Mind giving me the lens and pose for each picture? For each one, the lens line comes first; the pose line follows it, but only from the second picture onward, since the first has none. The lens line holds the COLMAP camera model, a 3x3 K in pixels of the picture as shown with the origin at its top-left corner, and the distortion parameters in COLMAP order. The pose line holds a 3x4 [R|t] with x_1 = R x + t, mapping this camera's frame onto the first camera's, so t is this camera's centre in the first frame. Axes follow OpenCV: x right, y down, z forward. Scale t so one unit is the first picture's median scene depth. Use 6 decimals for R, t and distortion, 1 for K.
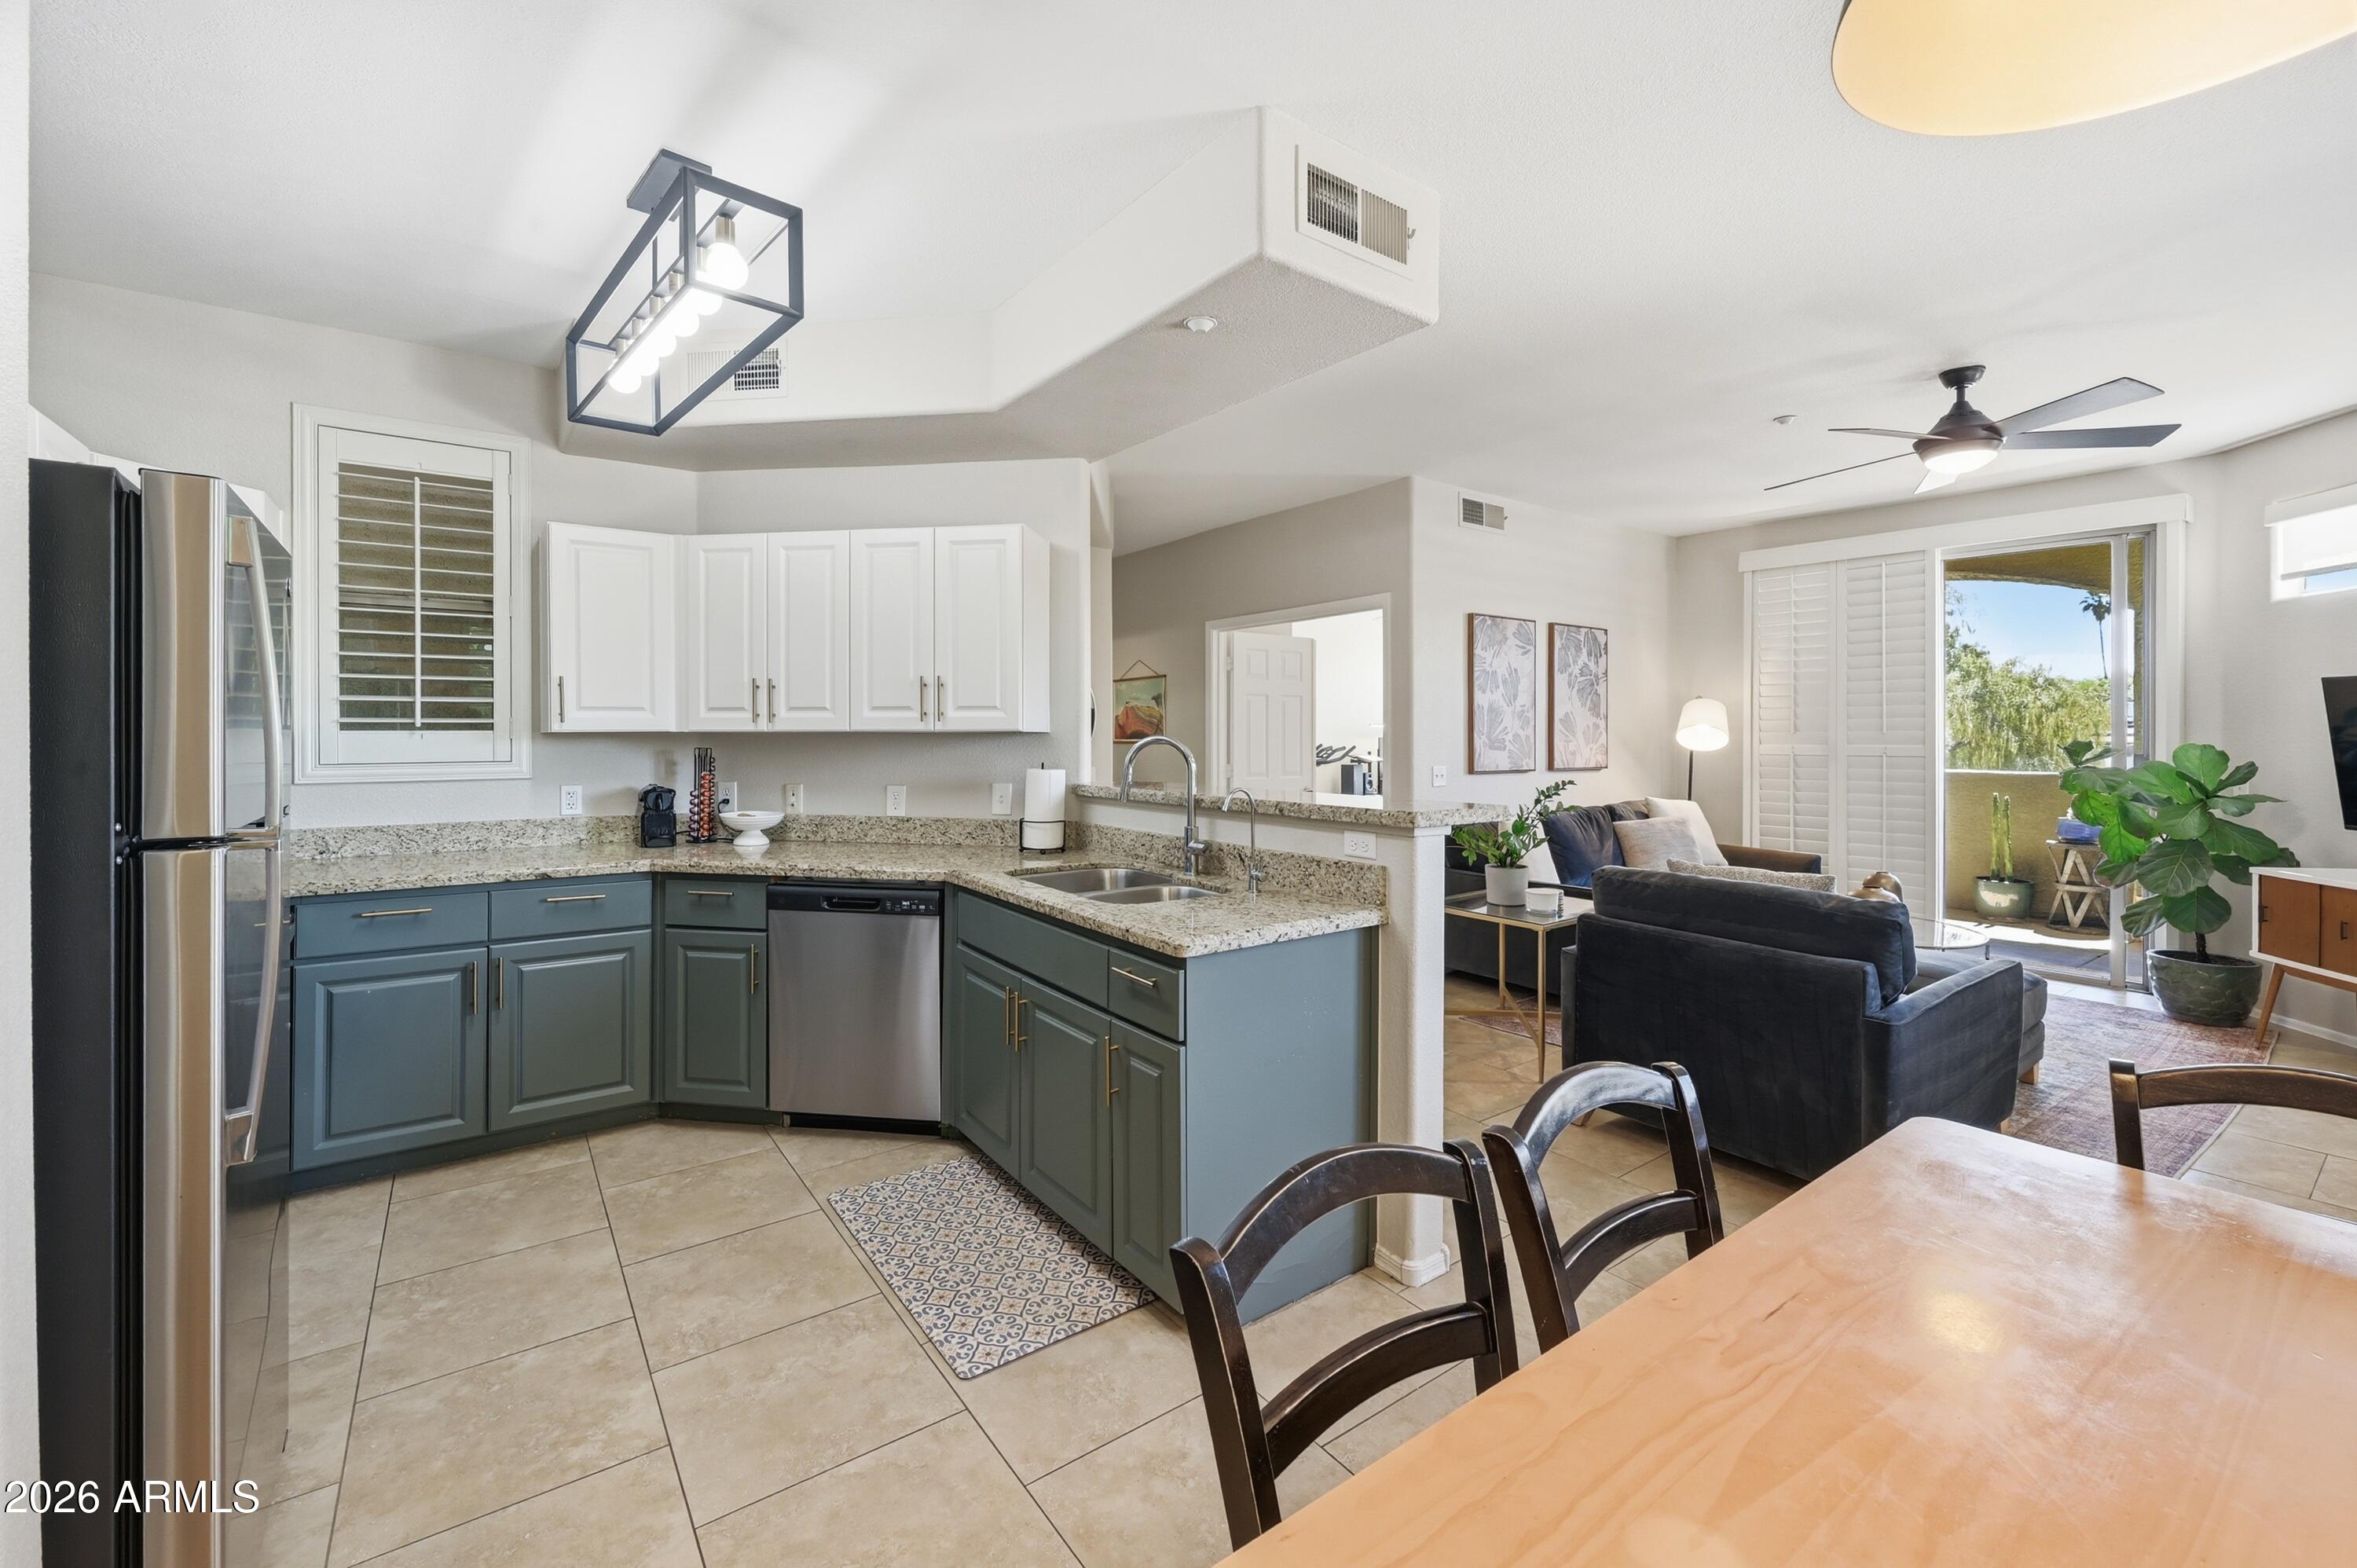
lens RADIAL K [[975.9, 0, 1183.5], [0, 975.9, 740.6], [0, 0, 1]] dist [0.001507, 0.000051]
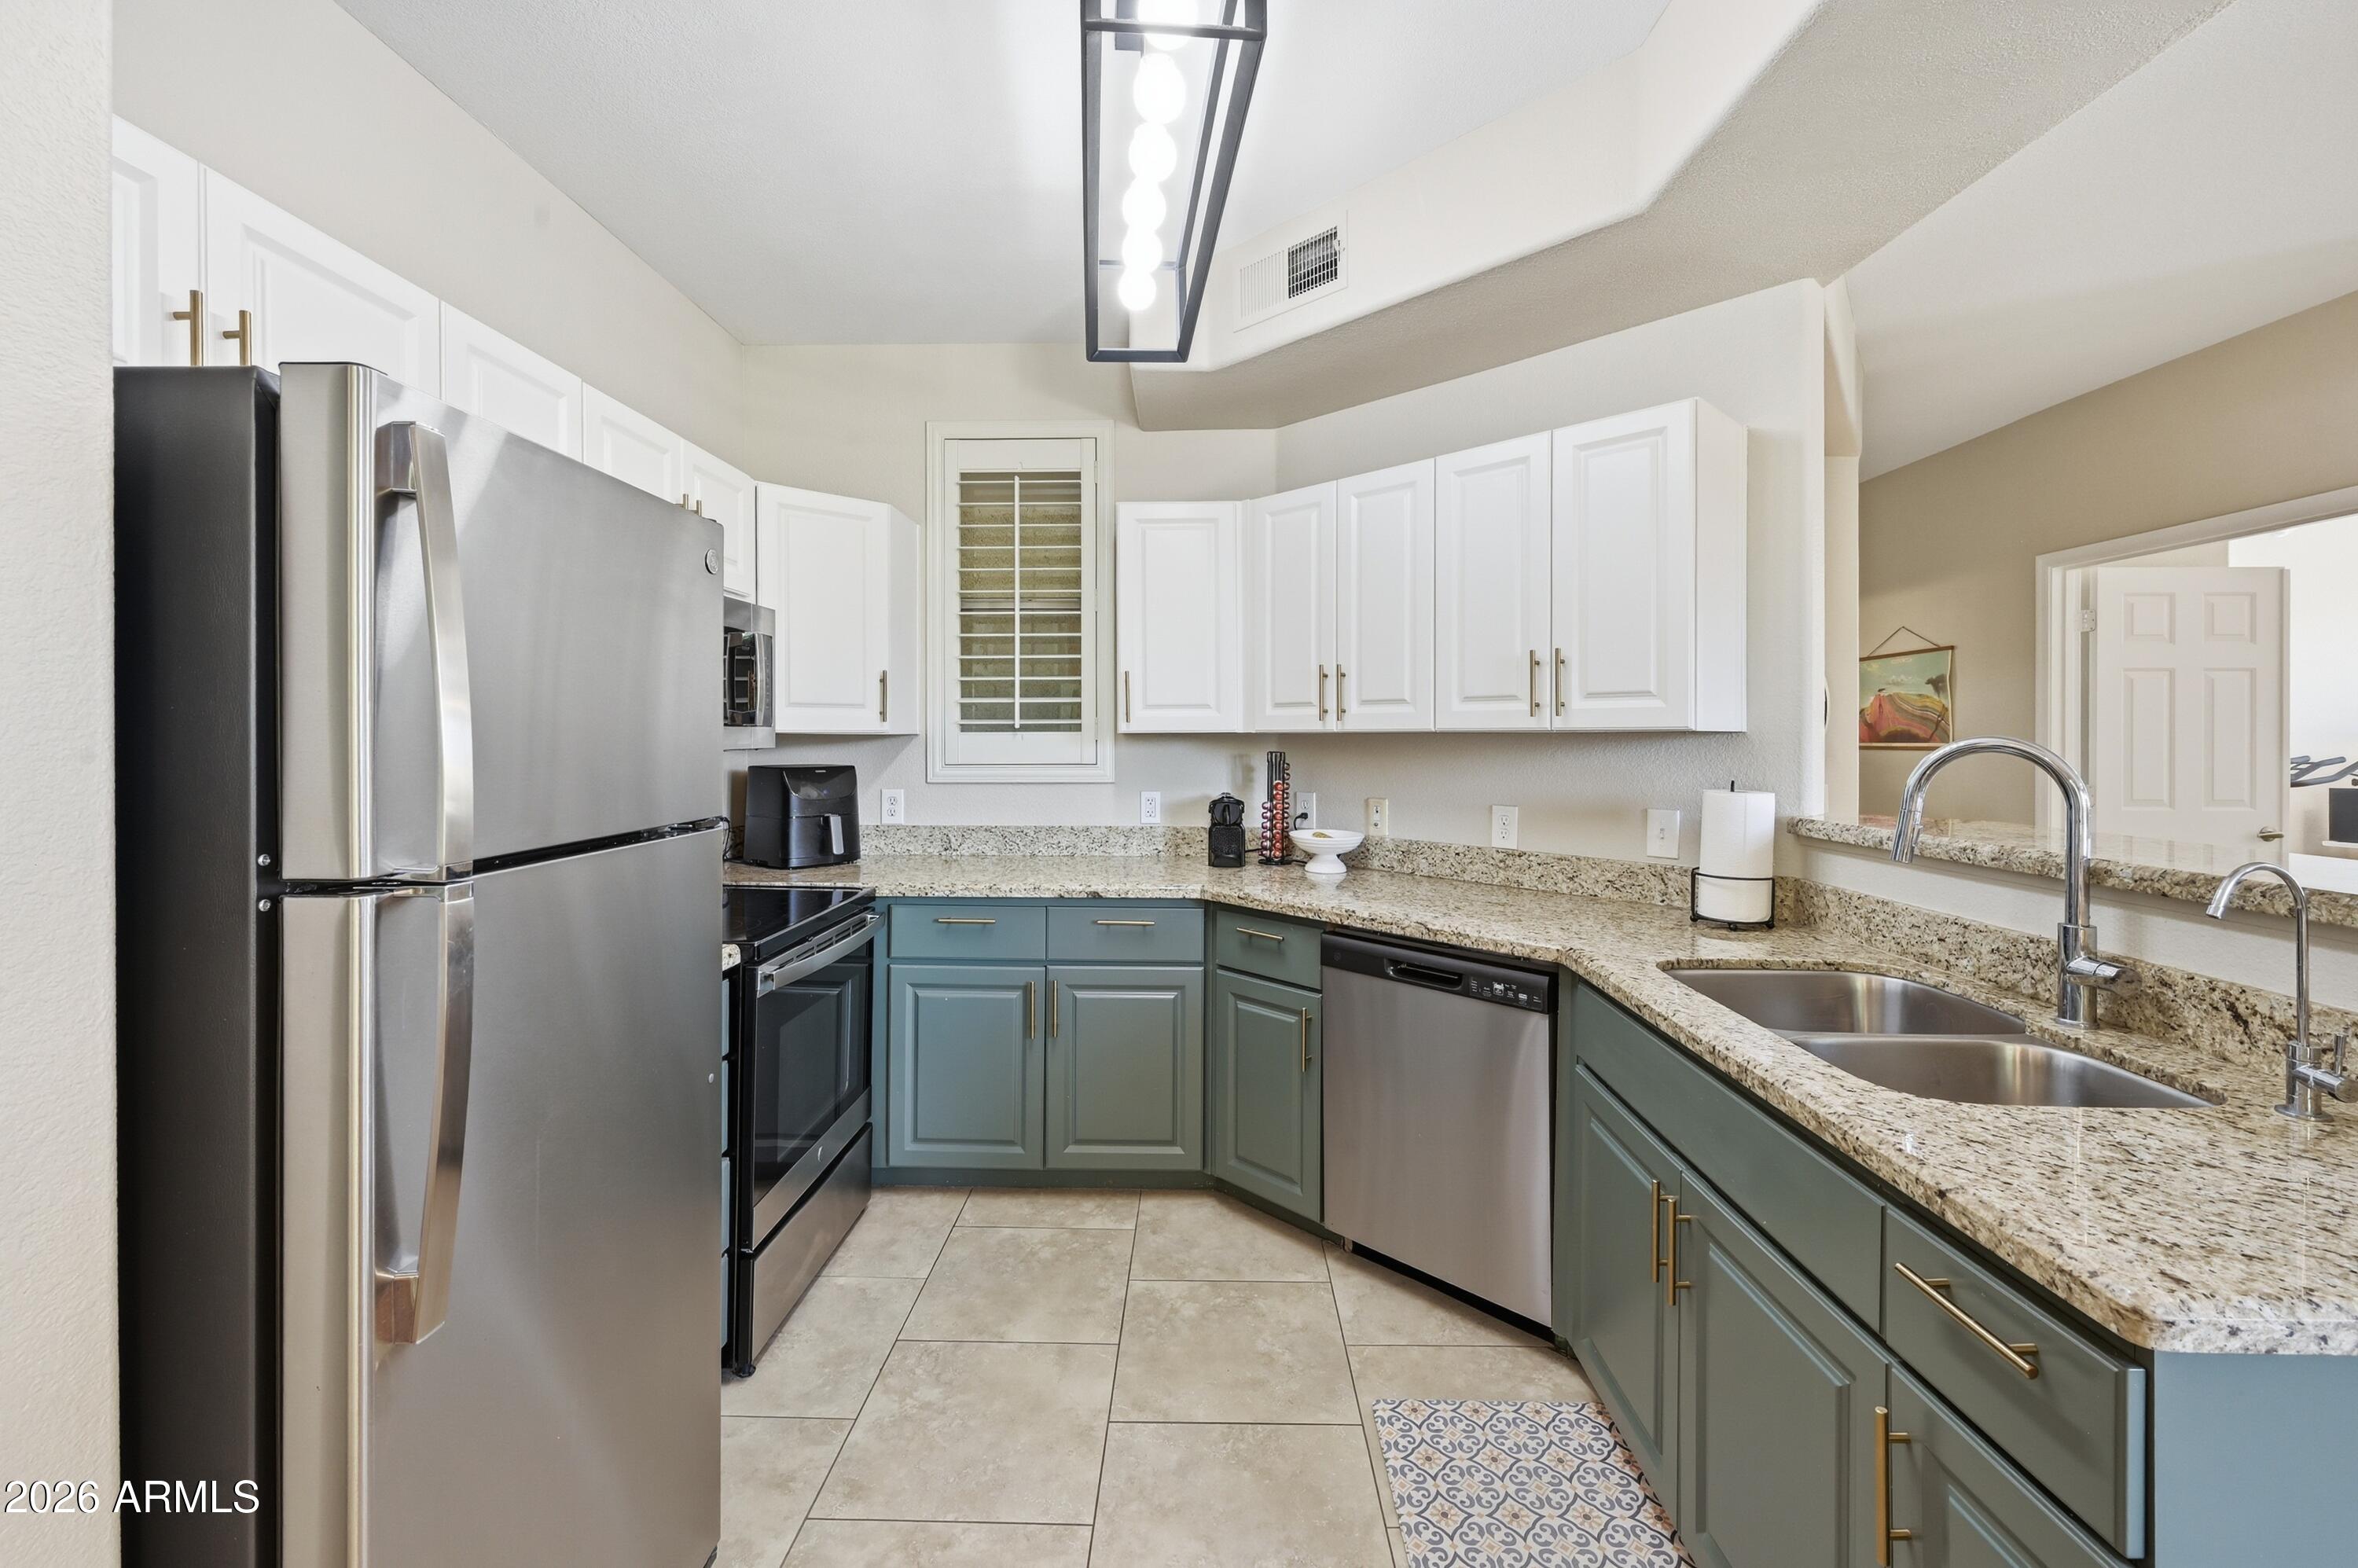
lens RADIAL K [[976.4, 0, 1184.0], [0, 976.4, 740.6], [0, 0, 1]] dist [0.001507, 0.000051]
pose [[0.786276, 0.001880, -0.617873, -0.036610], [-0.003783, 0.999991, -0.001771, -0.000476], [0.617864, 0.003730, 0.786276, 0.310312]]
